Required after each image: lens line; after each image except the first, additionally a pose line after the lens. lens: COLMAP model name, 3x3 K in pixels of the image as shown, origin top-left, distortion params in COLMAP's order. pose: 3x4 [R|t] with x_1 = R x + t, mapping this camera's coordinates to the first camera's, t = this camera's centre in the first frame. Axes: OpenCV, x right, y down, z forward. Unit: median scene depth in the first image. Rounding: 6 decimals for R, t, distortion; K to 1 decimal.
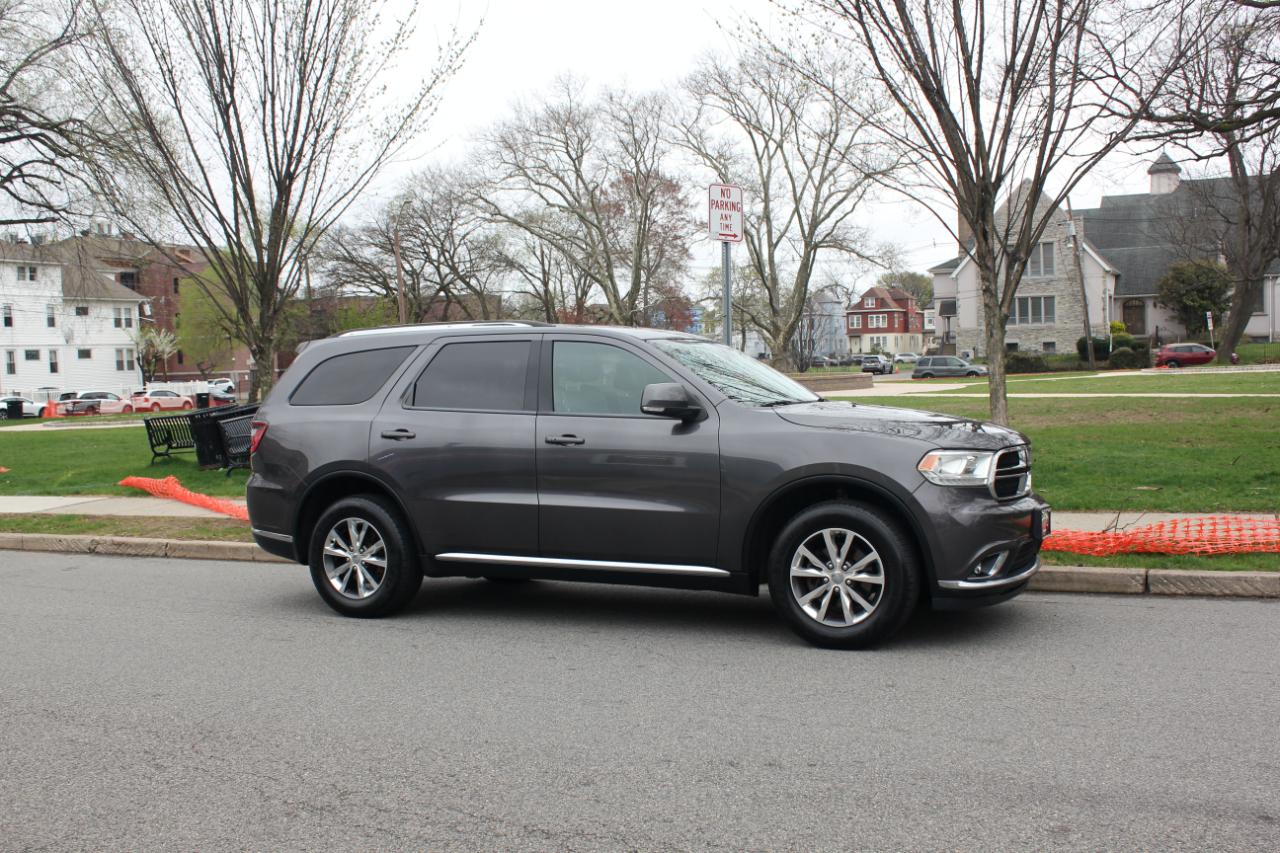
lens RADIAL K [[1302.6, 0, 645.6], [0, 1302.6, 421.6], [0, 0, 1]] dist [-0.125199, 0.000000]
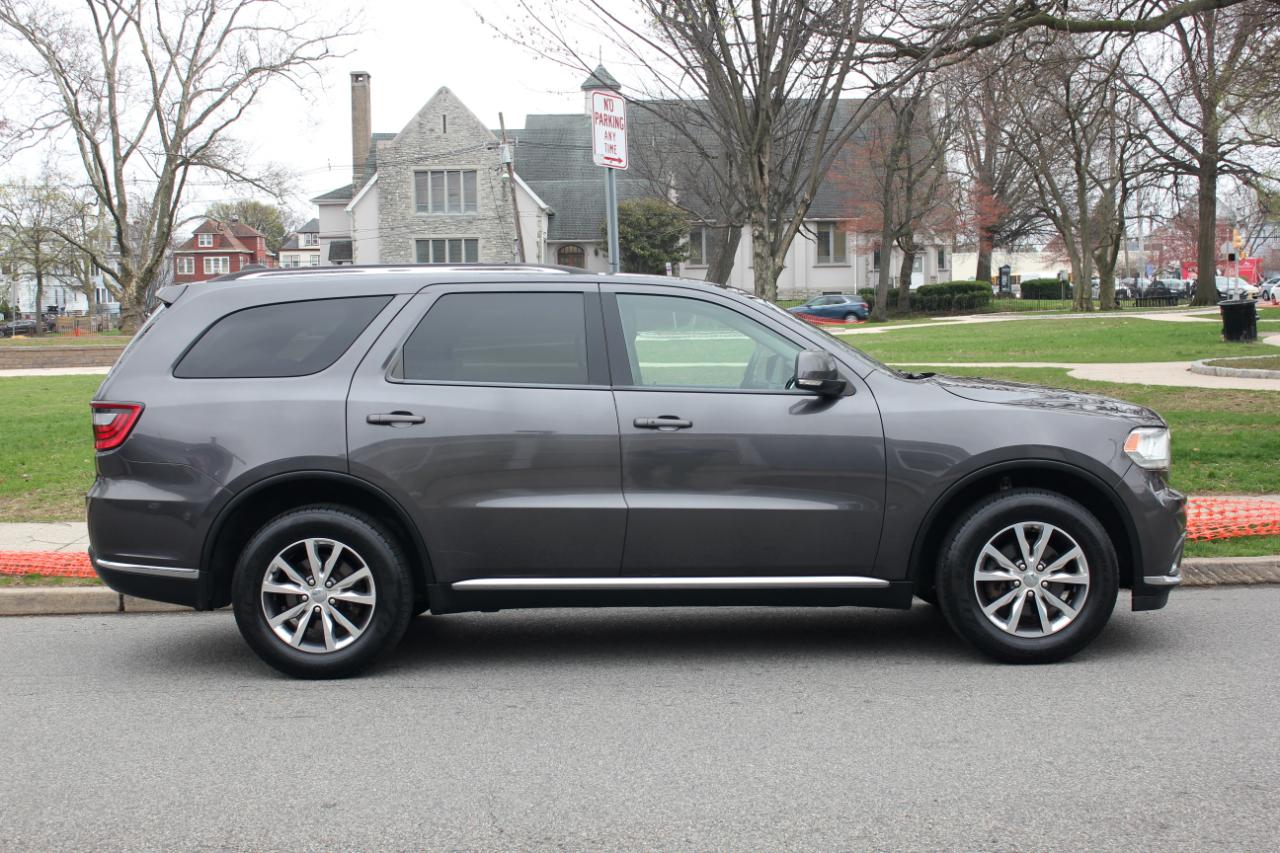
lens RADIAL K [[1665.8, 0, 658.8], [0, 1665.8, 465.5], [0, 0, 1]] dist [-0.046059, 0.000000]
pose [[0.898934, -0.024330, 0.437407, -0.458540], [0.006362, 0.999076, 0.042497, -0.002431], [-0.438037, -0.035419, 0.898259, 0.107347]]
